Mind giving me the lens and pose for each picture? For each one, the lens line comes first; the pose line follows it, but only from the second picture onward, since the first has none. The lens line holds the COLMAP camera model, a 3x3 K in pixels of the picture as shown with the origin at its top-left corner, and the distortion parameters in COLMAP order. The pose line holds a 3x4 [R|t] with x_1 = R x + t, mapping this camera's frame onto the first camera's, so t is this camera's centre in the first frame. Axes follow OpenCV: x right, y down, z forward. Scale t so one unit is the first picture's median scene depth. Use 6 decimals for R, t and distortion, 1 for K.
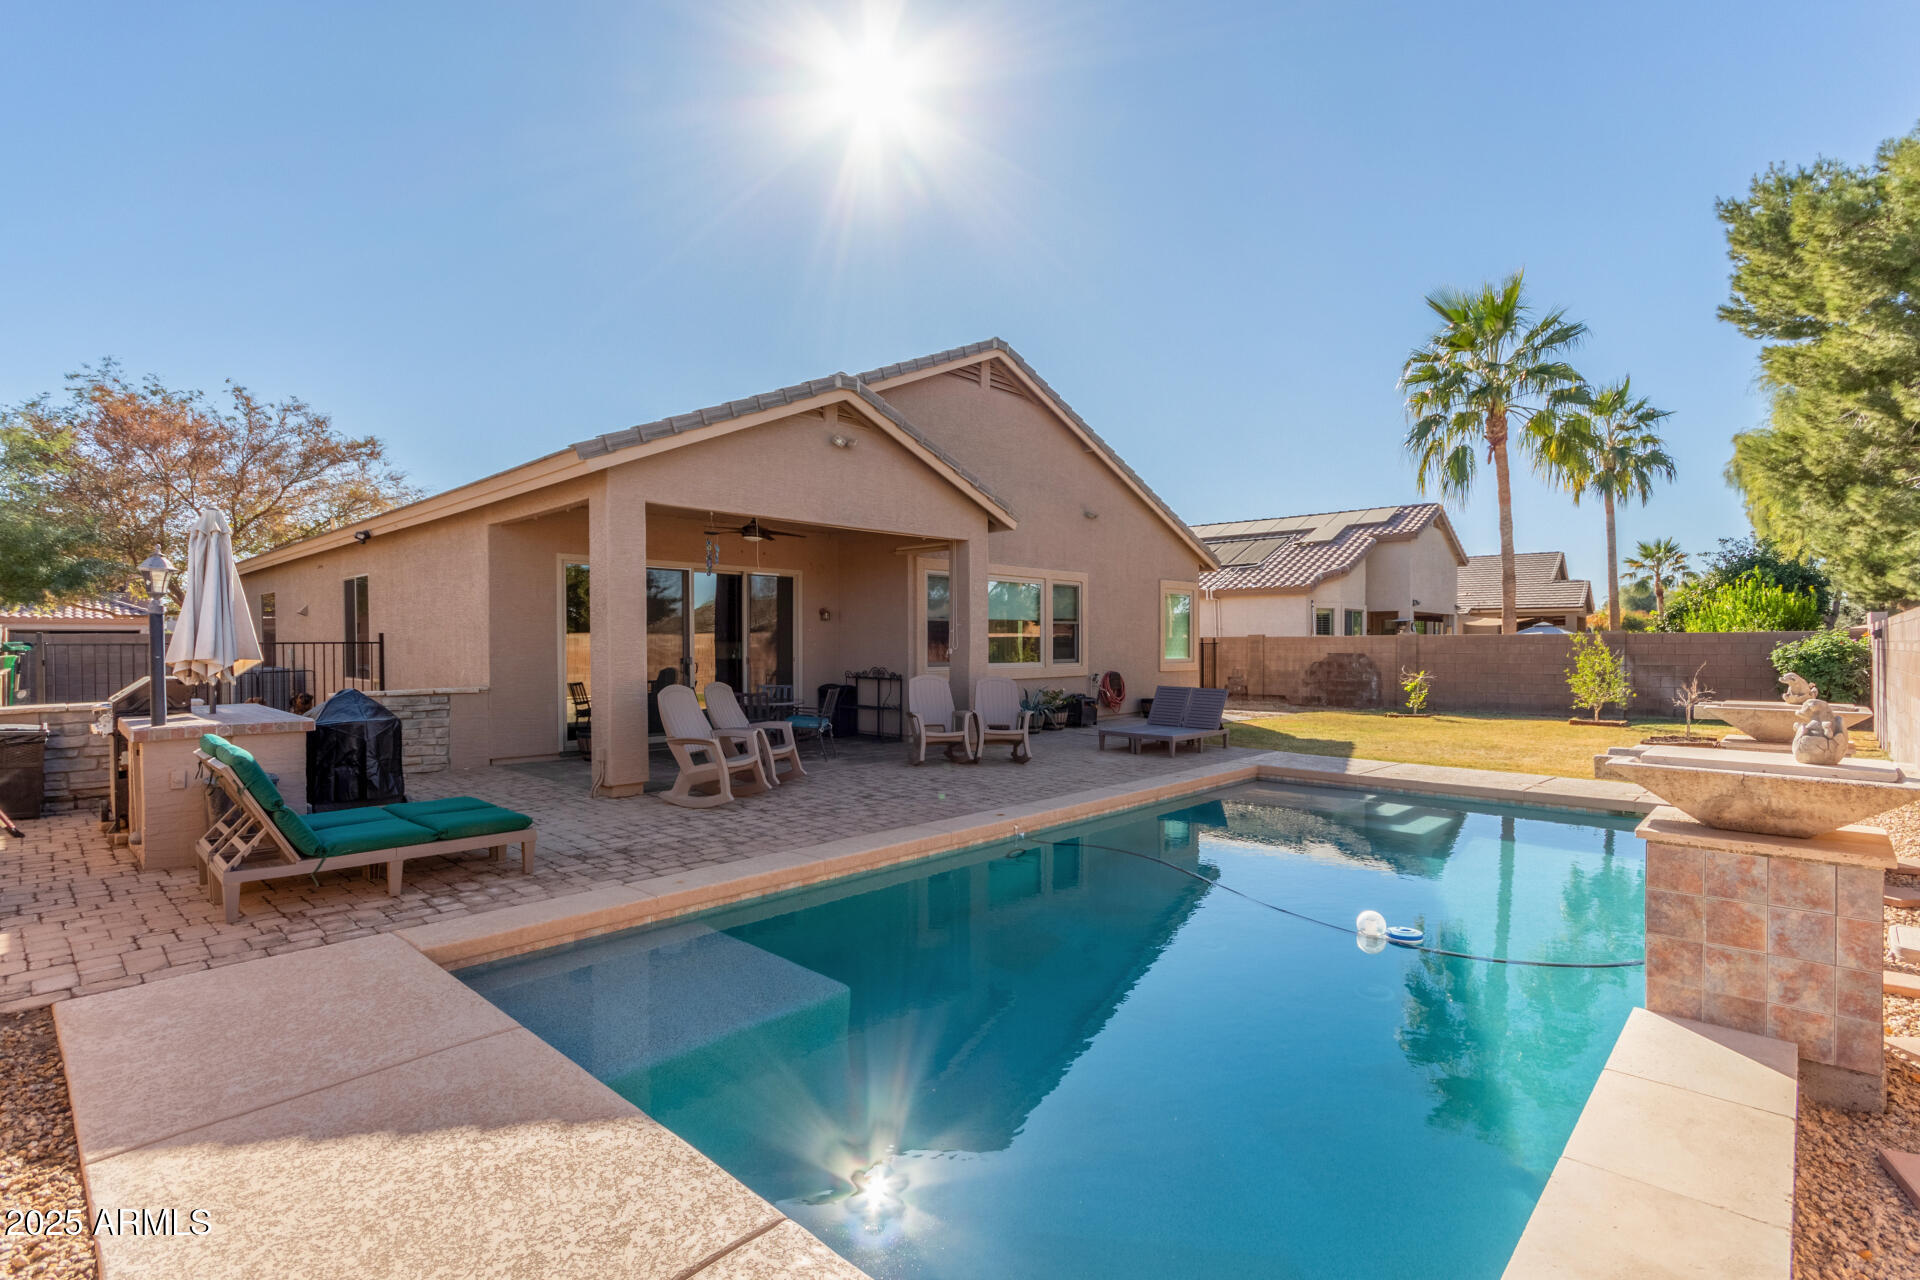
lens RADIAL K [[897.6, 0, 955.9], [0, 897.6, 638.9], [0, 0, 1]] dist [0.002541, 0.002372]
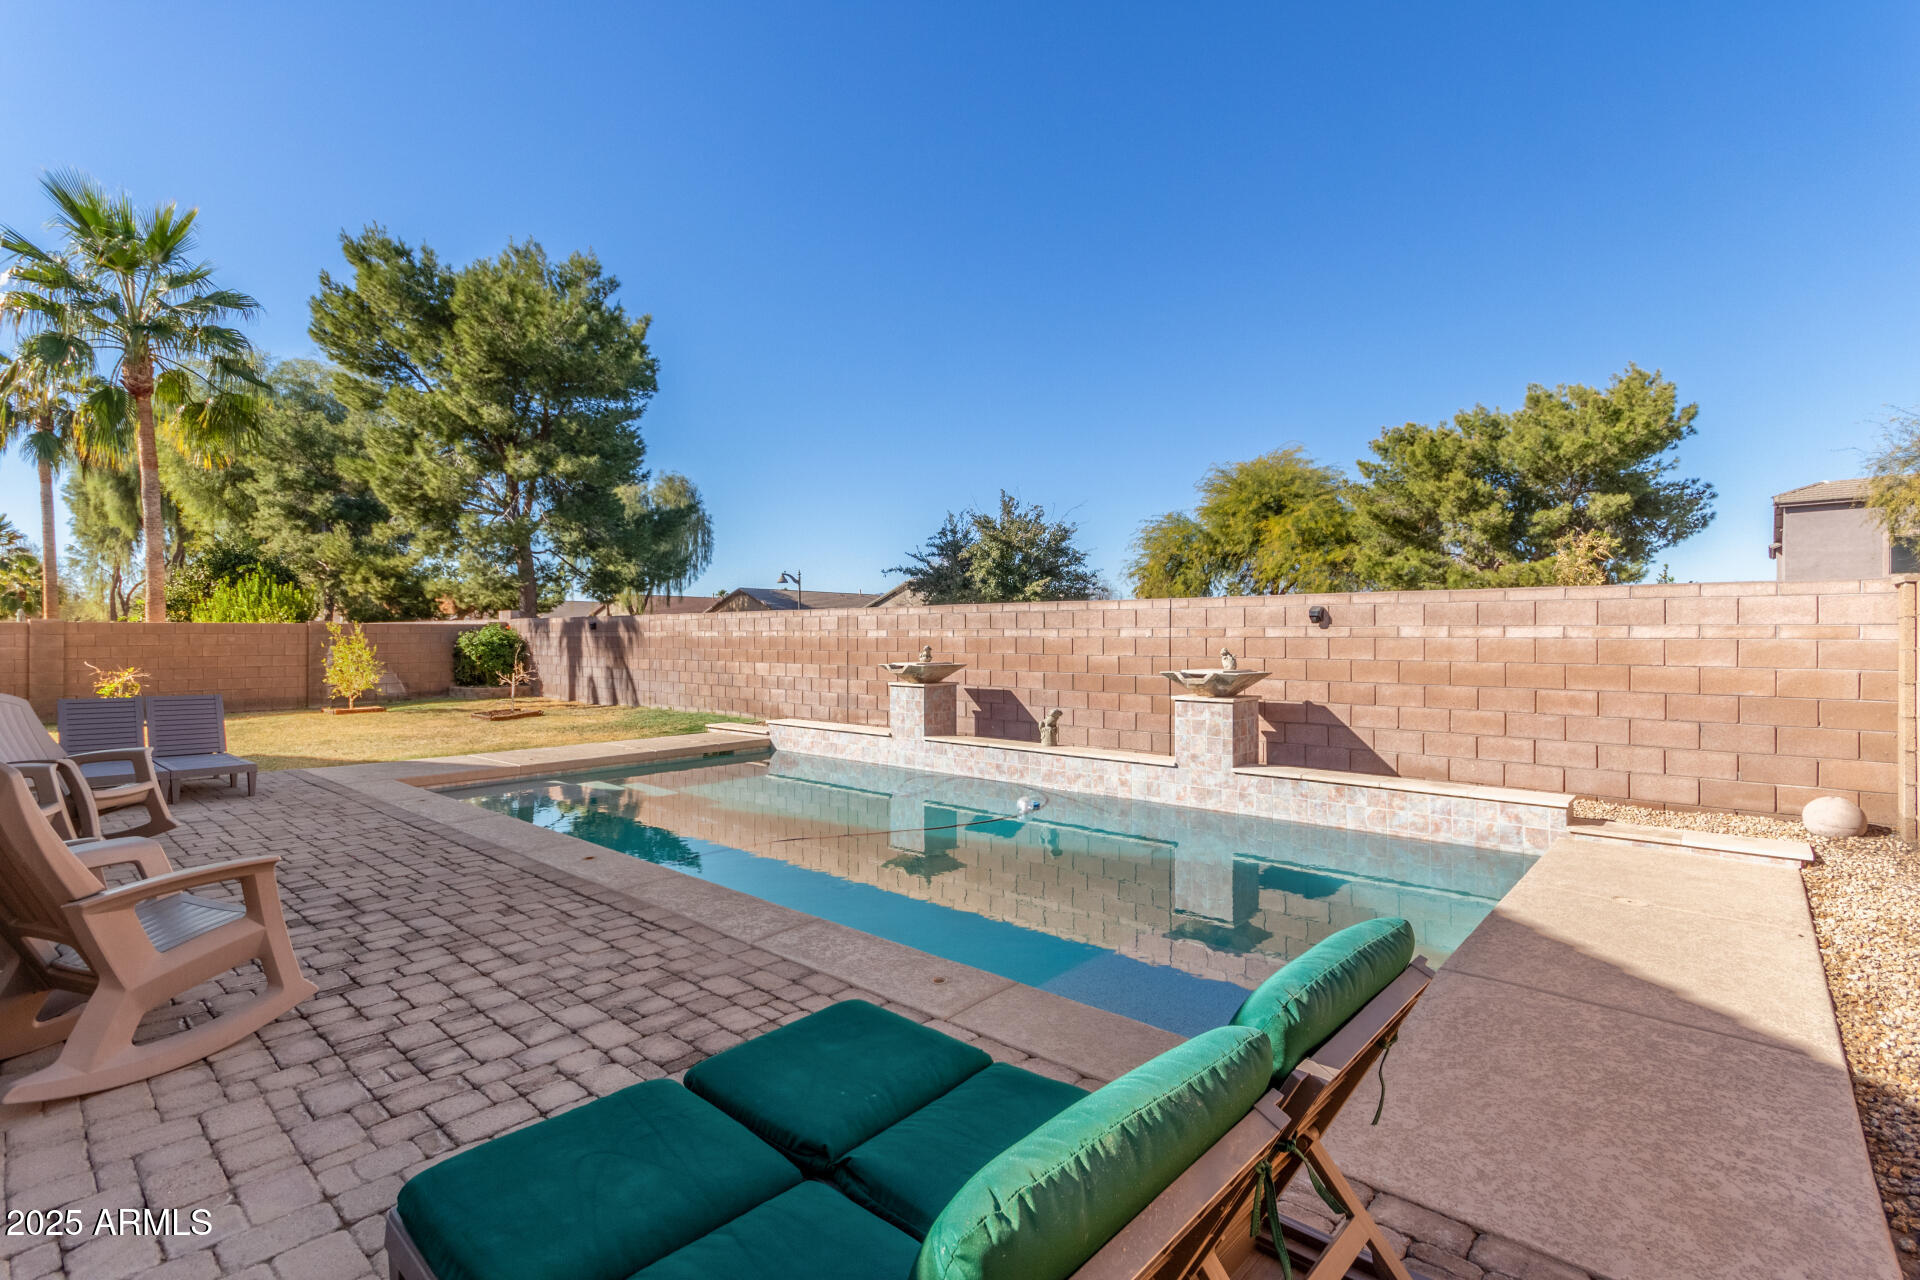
lens RADIAL K [[897.6, 0, 955.6], [0, 897.6, 638.8], [0, 0, 1]] dist [0.002541, 0.002372]
pose [[-0.031346, -0.004005, 0.999501, -0.331957], [-0.002474, 0.999989, 0.003929, 0.006100], [-0.999506, -0.002350, -0.031355, 0.346870]]
